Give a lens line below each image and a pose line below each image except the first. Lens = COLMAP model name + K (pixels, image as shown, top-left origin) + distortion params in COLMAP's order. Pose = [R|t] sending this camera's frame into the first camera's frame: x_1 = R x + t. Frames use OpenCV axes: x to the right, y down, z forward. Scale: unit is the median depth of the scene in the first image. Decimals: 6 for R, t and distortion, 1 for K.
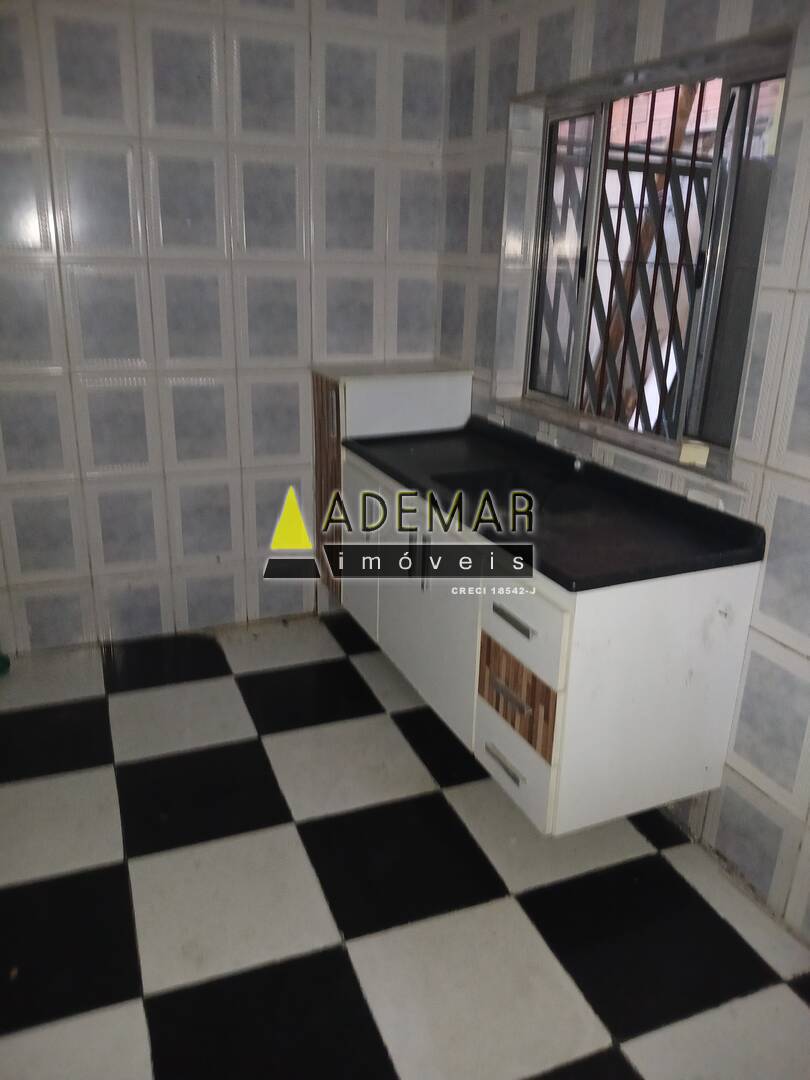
lens RADIAL K [[811.4, 0, 407.3], [0, 811.4, 522.1], [0, 0, 1]] dist [0.070718, -0.169224]
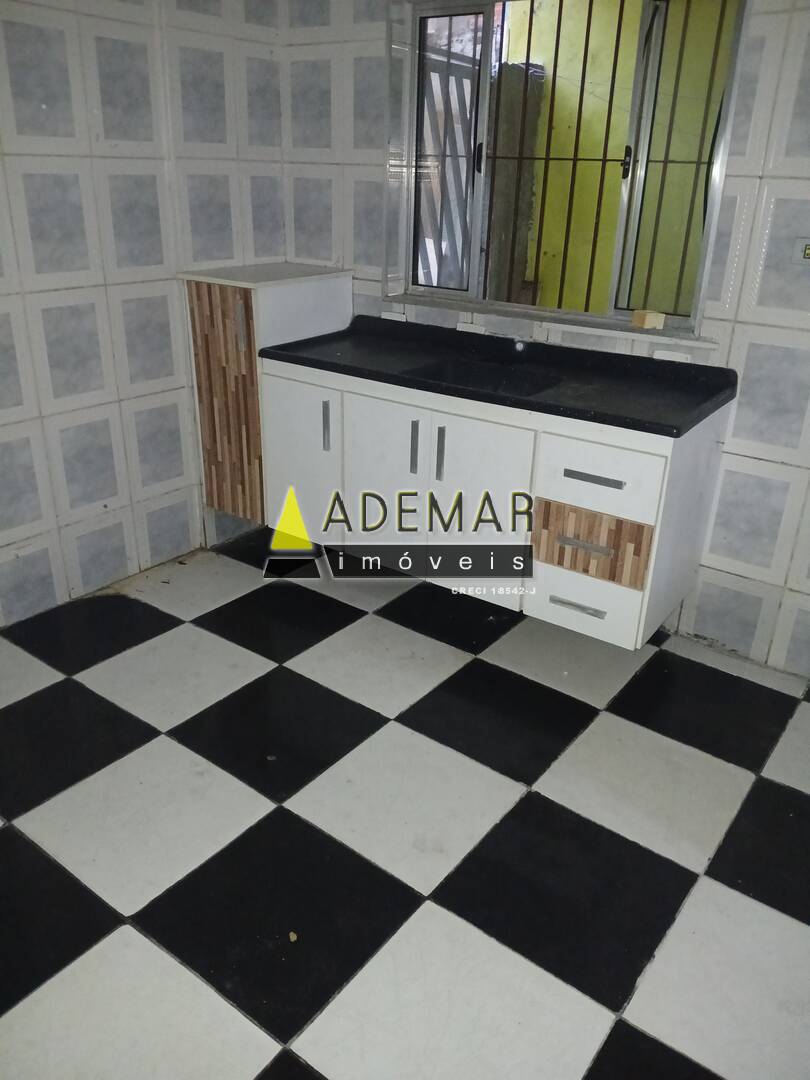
lens RADIAL K [[811.4, 0, 407.3], [0, 811.4, 522.1], [0, 0, 1]] dist [0.070718, -0.169224]
pose [[0.857896, -0.199383, 0.473562, -0.499201], [0.153519, 0.979007, 0.134078, -0.008407], [-0.490353, -0.042324, 0.870495, 0.101288]]
